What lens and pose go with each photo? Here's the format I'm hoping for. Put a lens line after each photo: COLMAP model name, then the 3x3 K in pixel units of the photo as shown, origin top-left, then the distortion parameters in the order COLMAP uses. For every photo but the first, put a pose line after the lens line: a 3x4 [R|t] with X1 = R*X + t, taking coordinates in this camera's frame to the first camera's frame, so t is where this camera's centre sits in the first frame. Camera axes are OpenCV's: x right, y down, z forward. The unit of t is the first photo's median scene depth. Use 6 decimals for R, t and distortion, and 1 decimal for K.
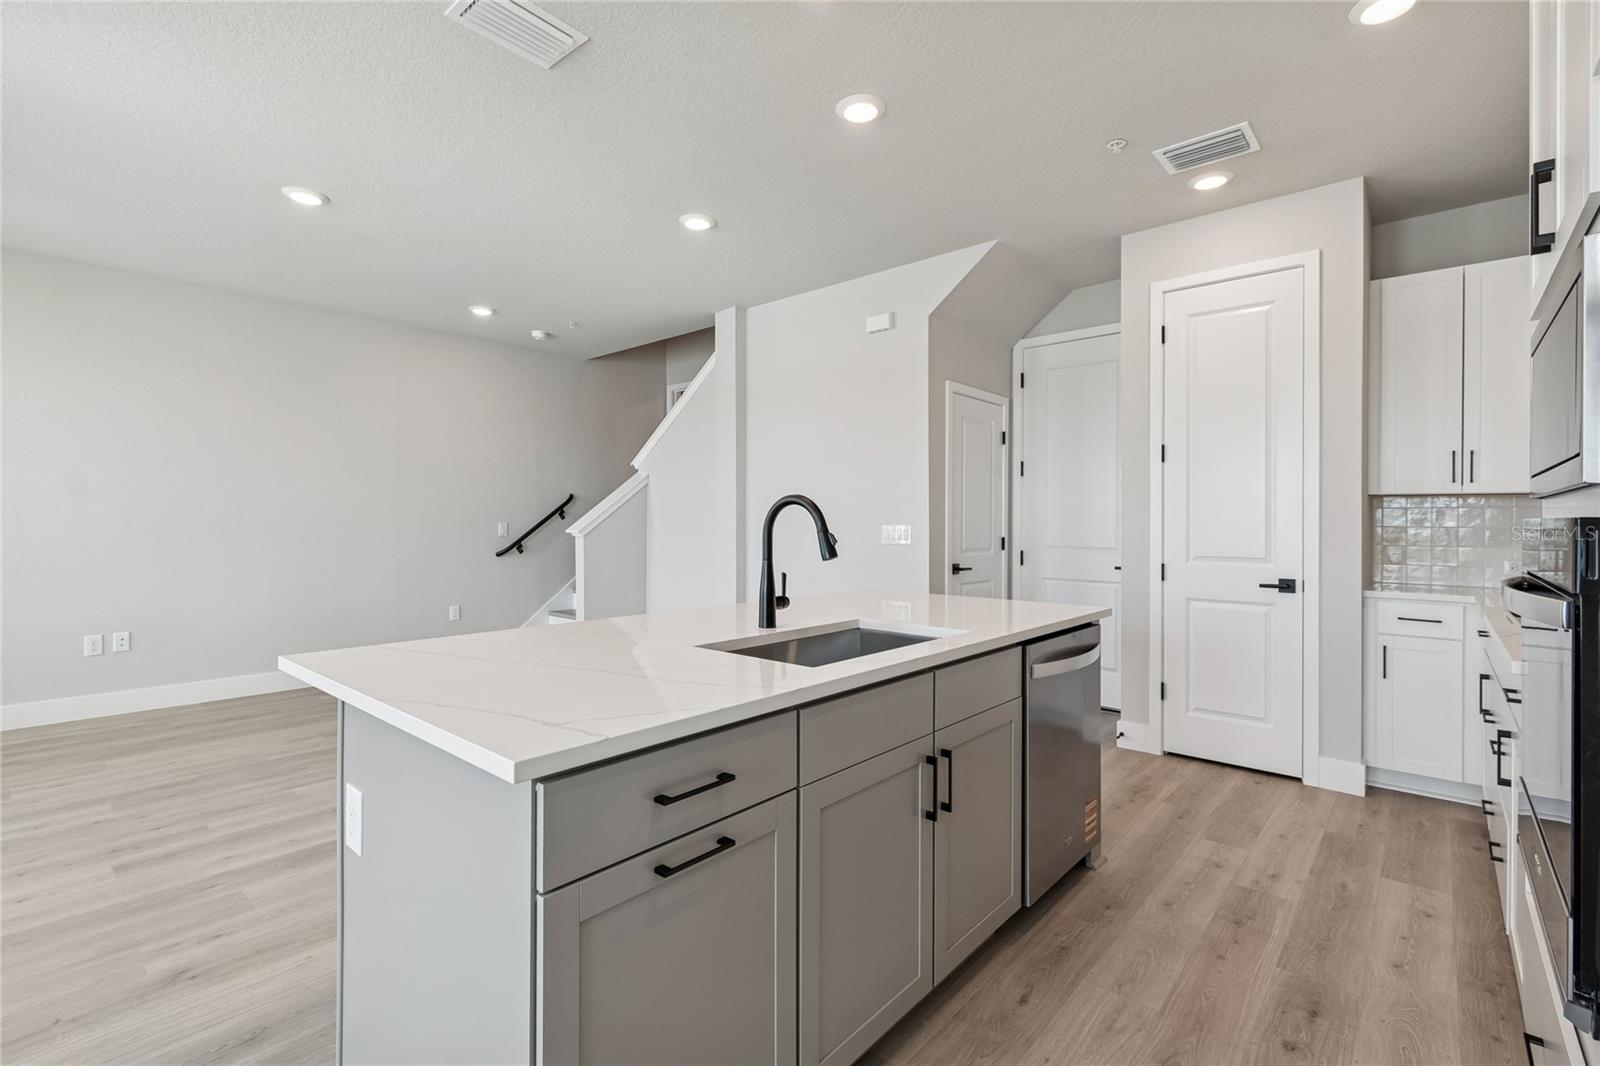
lens RADIAL K [[719.7, 0, 793.3], [0, 719.7, 525.3], [0, 0, 1]] dist [0.005056, -0.002086]
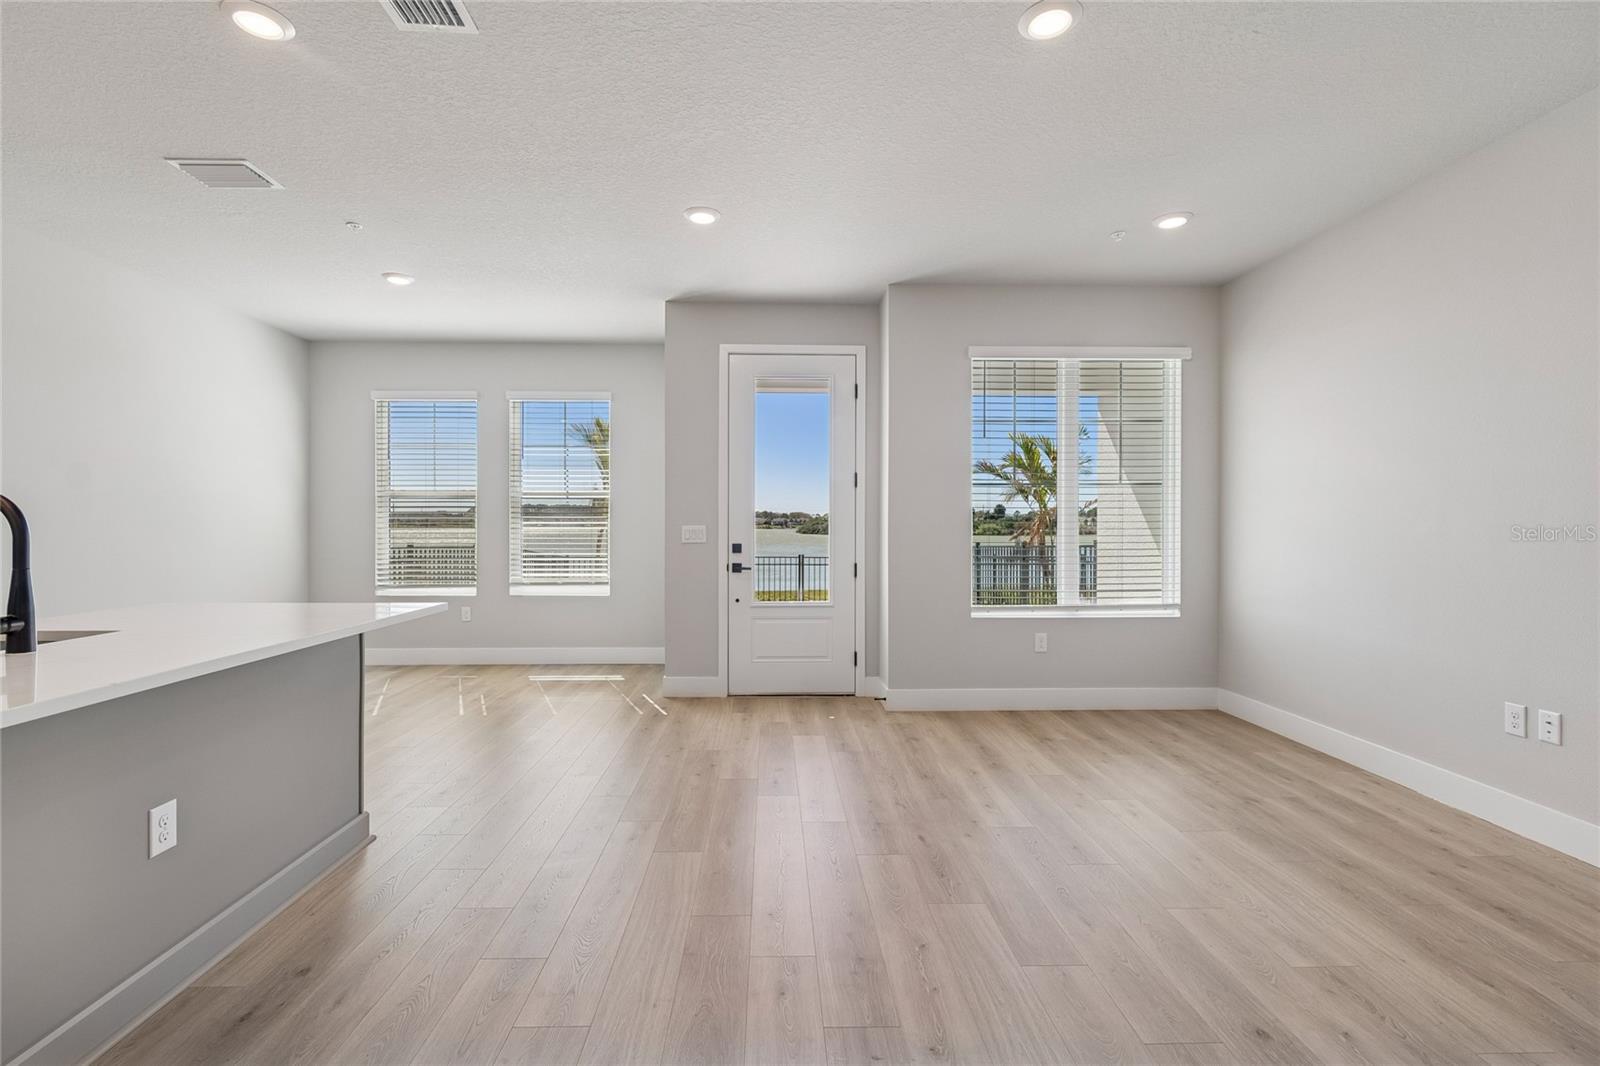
lens RADIAL K [[719.7, 0, 791.4], [0, 719.7, 527.8], [0, 0, 1]] dist [0.005056, -0.002086]
pose [[-0.734123, -0.000532, -0.679016, -0.056488], [-0.006312, 0.999962, 0.006041, -0.005039], [0.678987, 0.008721, -0.734098, 1.052519]]
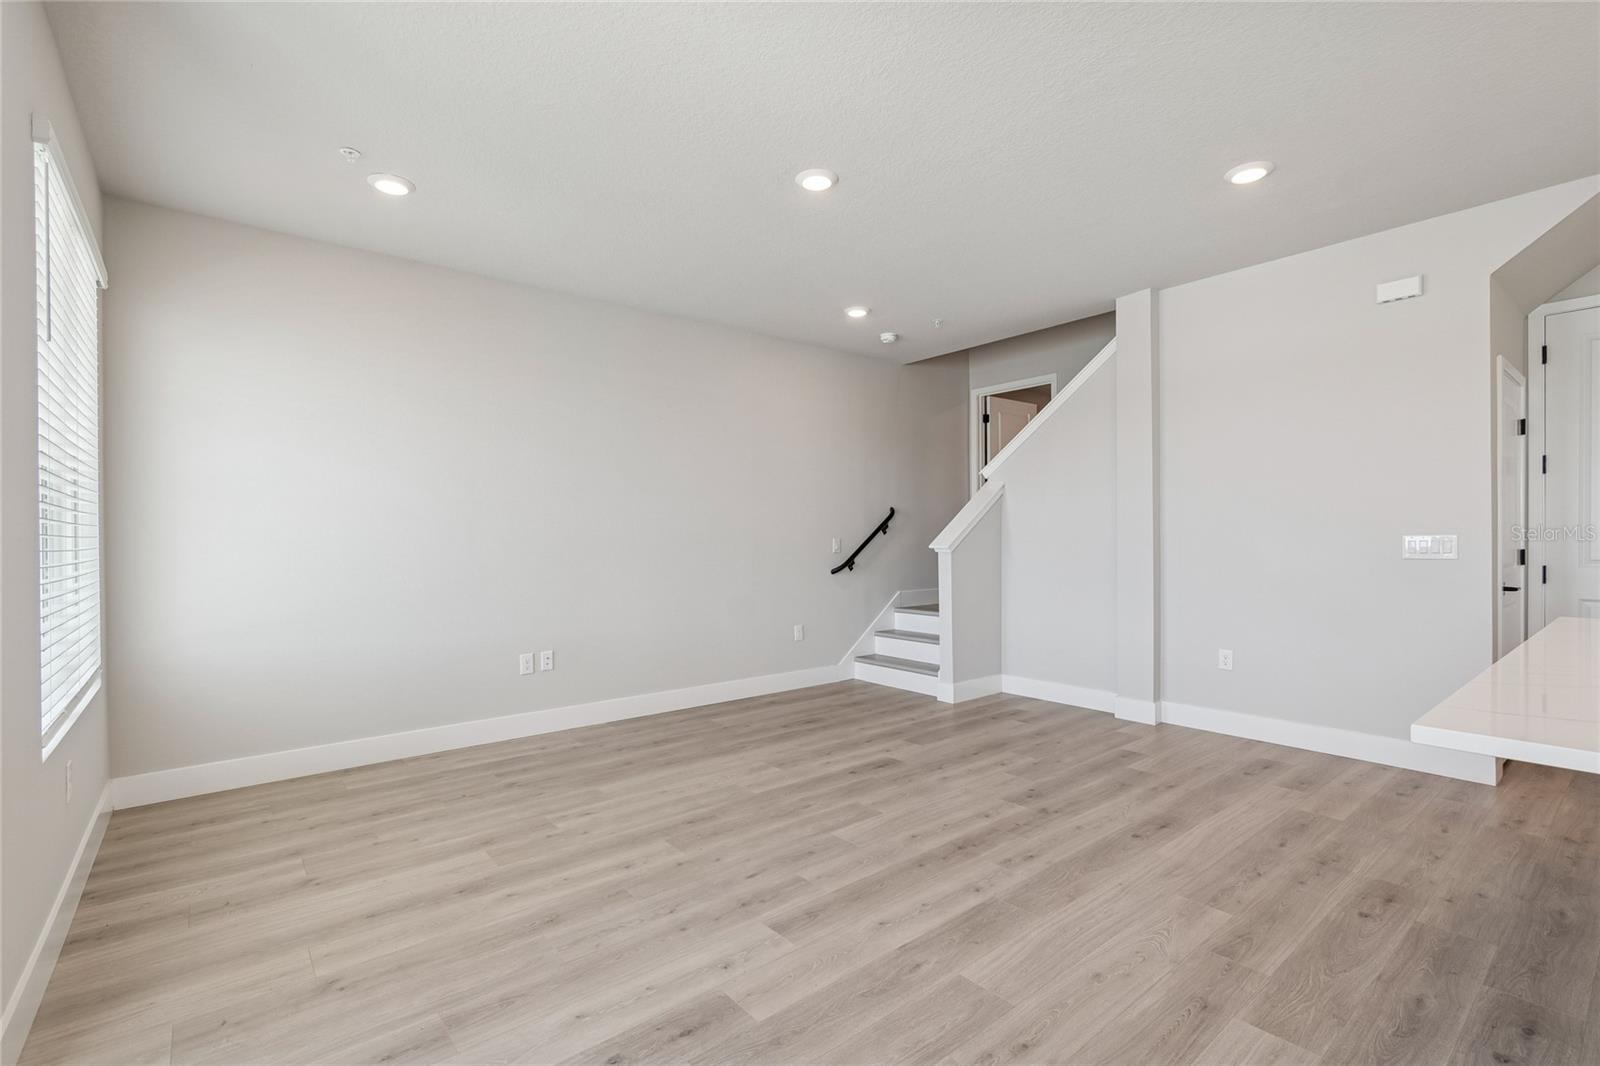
lens RADIAL K [[719.7, 0, 791.2], [0, 719.7, 544.4], [0, 0, 1]] dist [0.005056, -0.002086]
pose [[0.986049, -0.008422, -0.166243, -0.447200], [0.009406, 0.999943, 0.005135, -0.001796], [0.166191, -0.006627, 0.986071, 0.075855]]
